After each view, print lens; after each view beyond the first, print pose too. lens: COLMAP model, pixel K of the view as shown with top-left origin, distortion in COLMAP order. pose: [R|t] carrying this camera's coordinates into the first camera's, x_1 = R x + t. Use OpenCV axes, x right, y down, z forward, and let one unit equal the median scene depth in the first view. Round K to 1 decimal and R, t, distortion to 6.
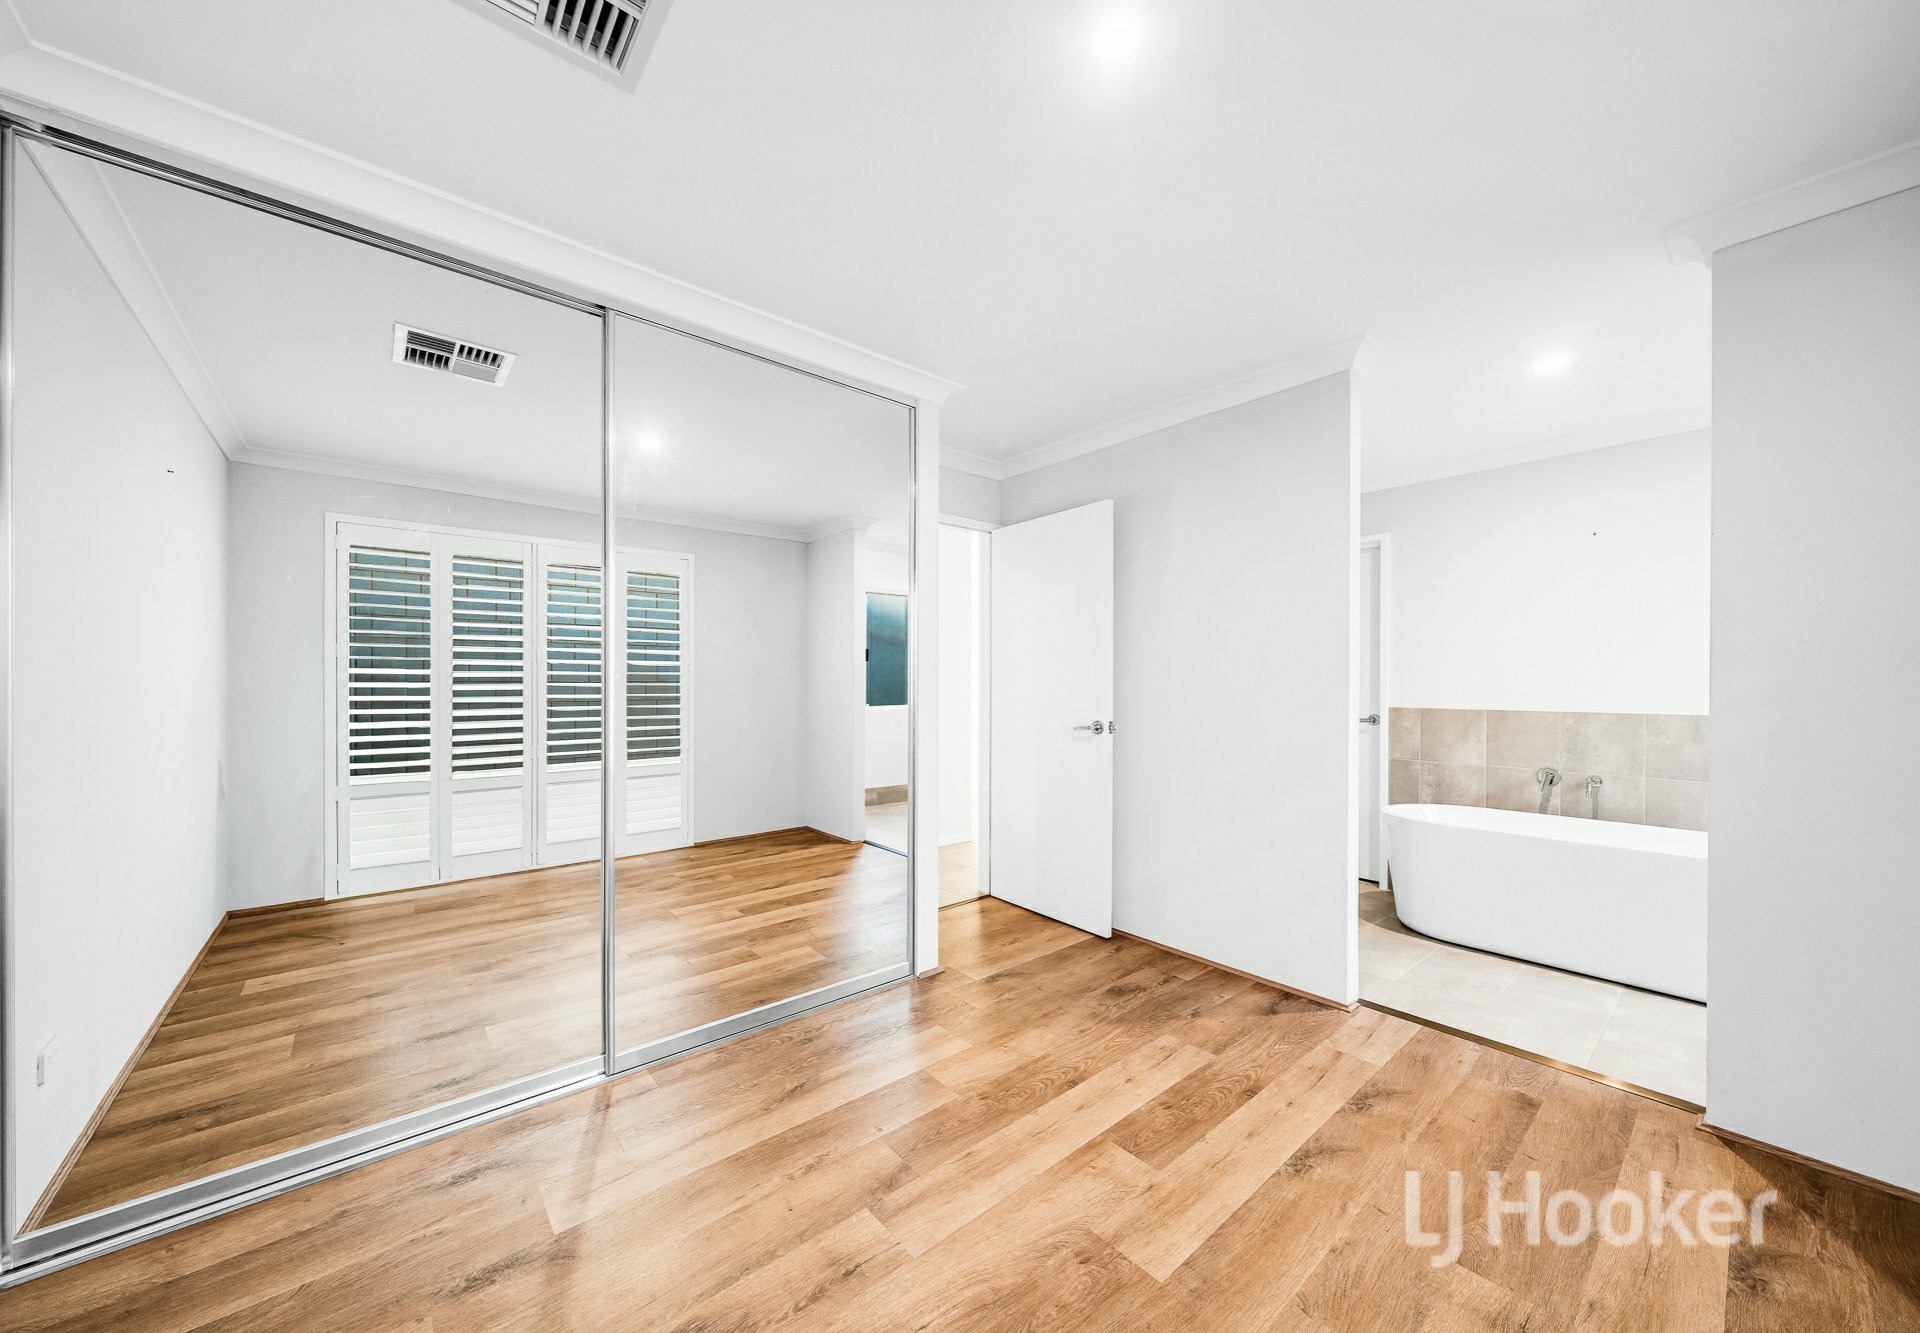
lens RADIAL K [[681.6, 0, 960.0], [0, 681.6, 666.5], [0, 0, 1]] dist [-0.001417, 0.000138]
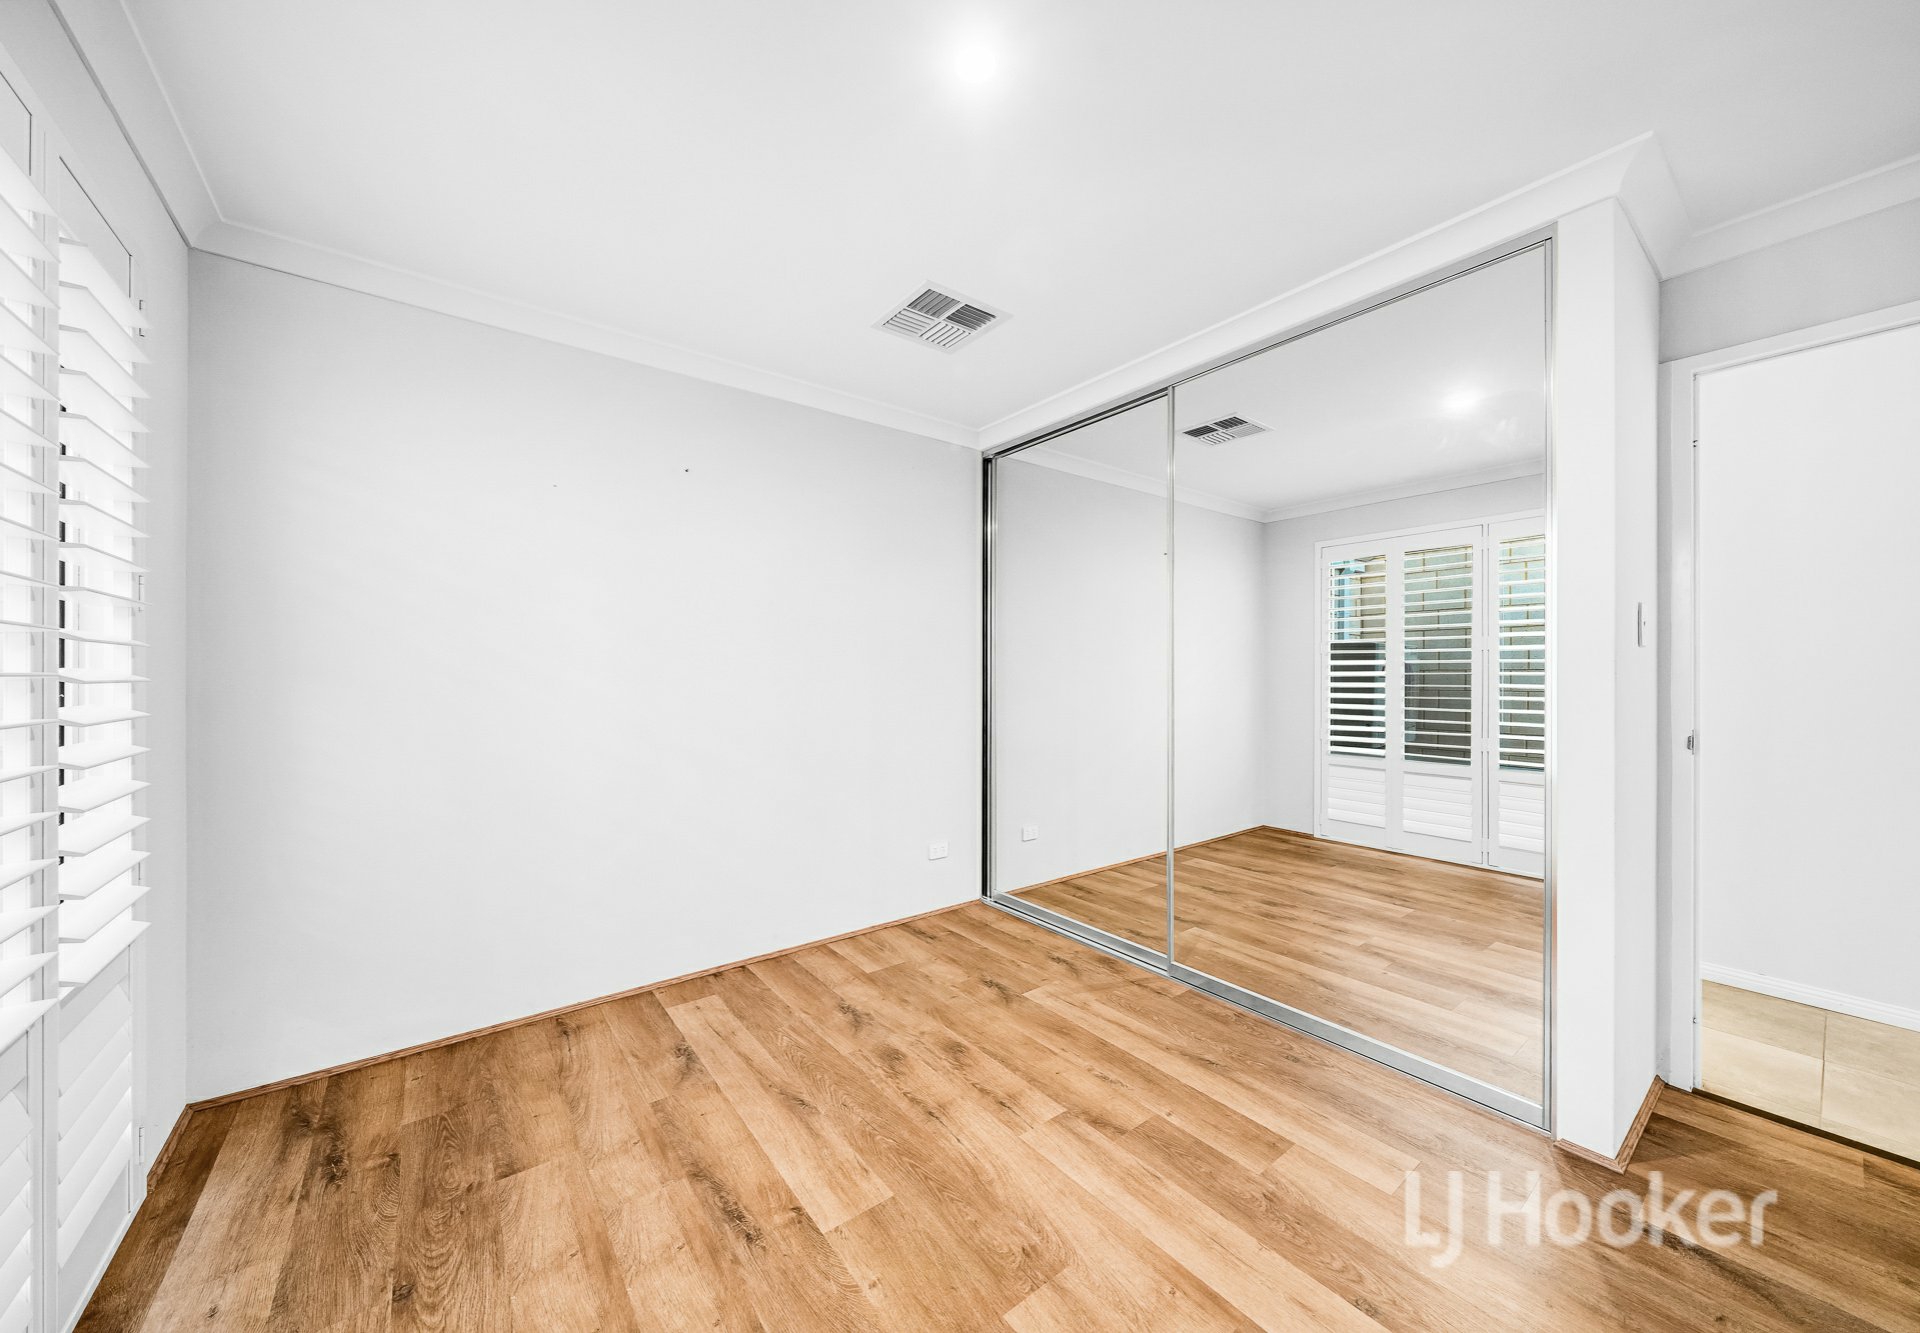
lens RADIAL K [[699.1, 0, 942.8], [0, 699.1, 671.7], [0, 0, 1]] dist [0.001019, 0.000036]
pose [[-0.065585, -0.003218, -0.997842, 0.932647], [0.024637, 0.999685, -0.004843, 0.021372], [0.997543, -0.024902, -0.065485, 0.743678]]
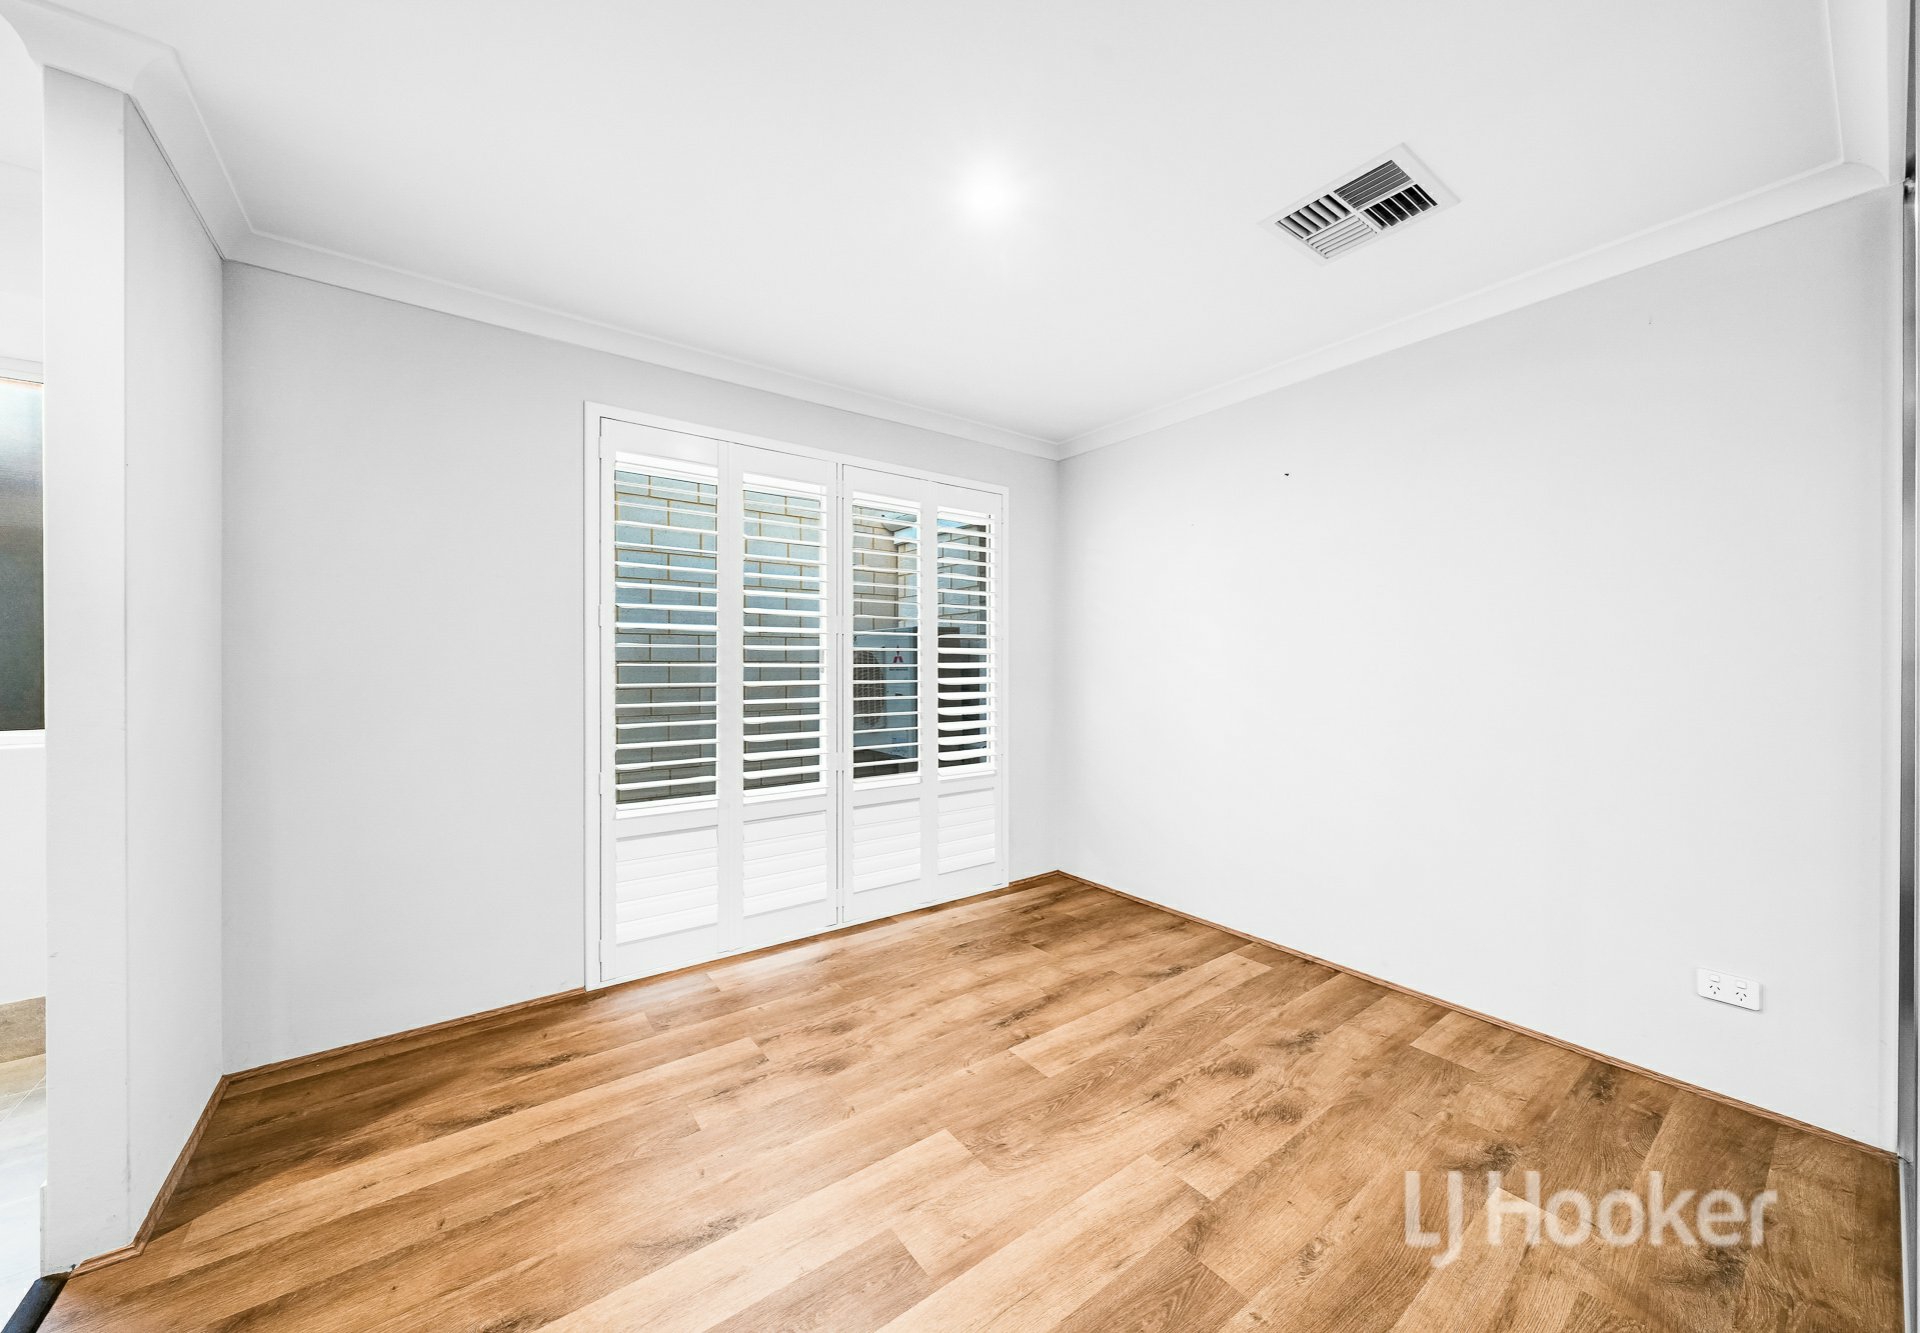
lens RADIAL K [[685.9, 0, 945.4], [0, 685.9, 667.3], [0, 0, 1]] dist [0.000481, 0.000048]
pose [[-0.995339, -0.004286, 0.096345, 0.129323], [-0.006353, 0.999756, -0.021163, 0.041293], [-0.096231, -0.021677, -0.995123, 1.718881]]
